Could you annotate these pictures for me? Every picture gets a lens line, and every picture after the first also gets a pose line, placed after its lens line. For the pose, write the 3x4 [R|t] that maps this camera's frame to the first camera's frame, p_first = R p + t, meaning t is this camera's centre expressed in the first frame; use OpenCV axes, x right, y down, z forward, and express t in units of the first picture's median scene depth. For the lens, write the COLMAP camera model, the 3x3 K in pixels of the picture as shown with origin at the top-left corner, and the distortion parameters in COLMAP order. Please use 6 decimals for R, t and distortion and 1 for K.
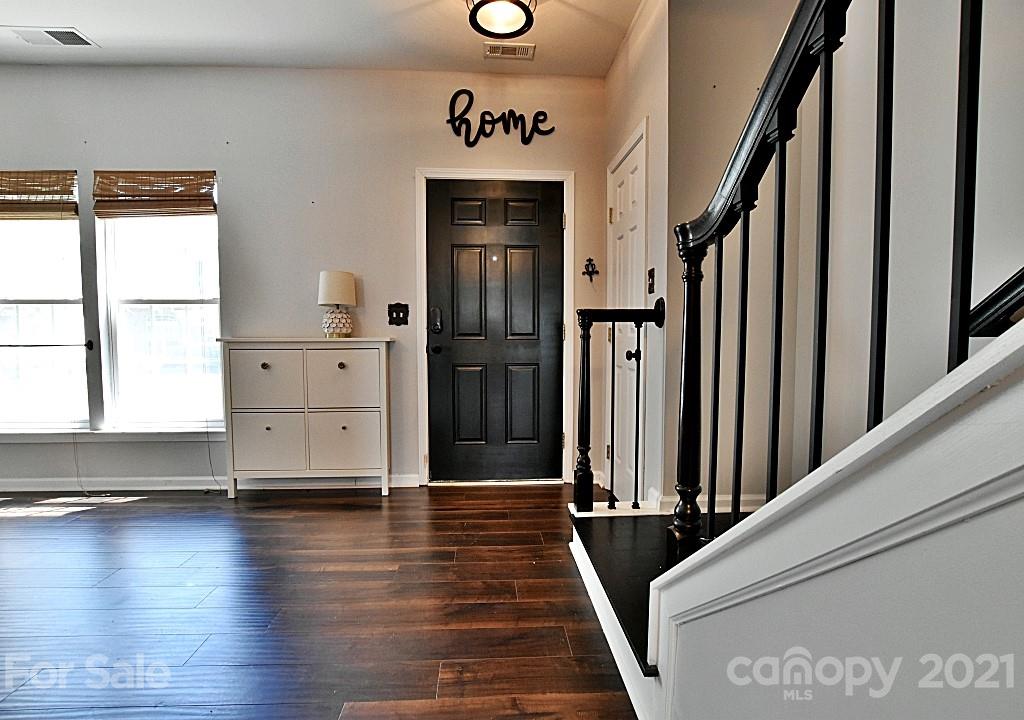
lens RADIAL K [[490.3, 0, 513.2], [0, 490.3, 366.4], [0, 0, 1]] dist [-0.021406, 0.000836]
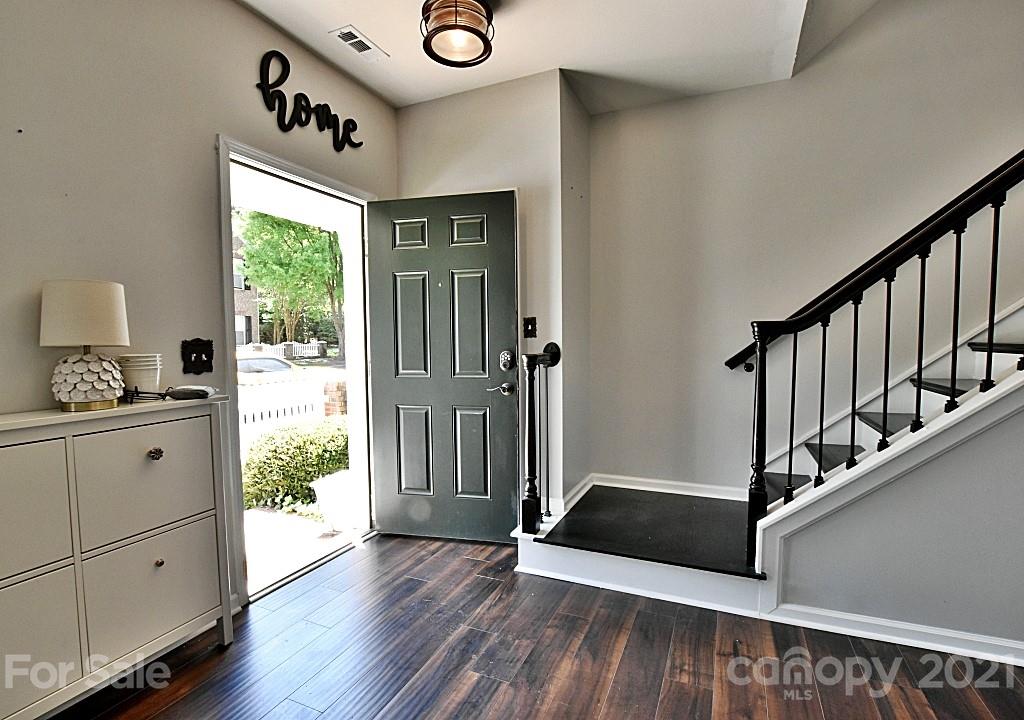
lens RADIAL K [[490.3, 0, 518.7], [0, 490.3, 363.5], [0, 0, 1]] dist [-0.021406, 0.000836]
pose [[0.465644, -0.053561, 0.883350, -0.621419], [0.071855, 0.997159, 0.022584, -0.085460], [-0.882050, 0.052957, 0.468170, 0.358971]]
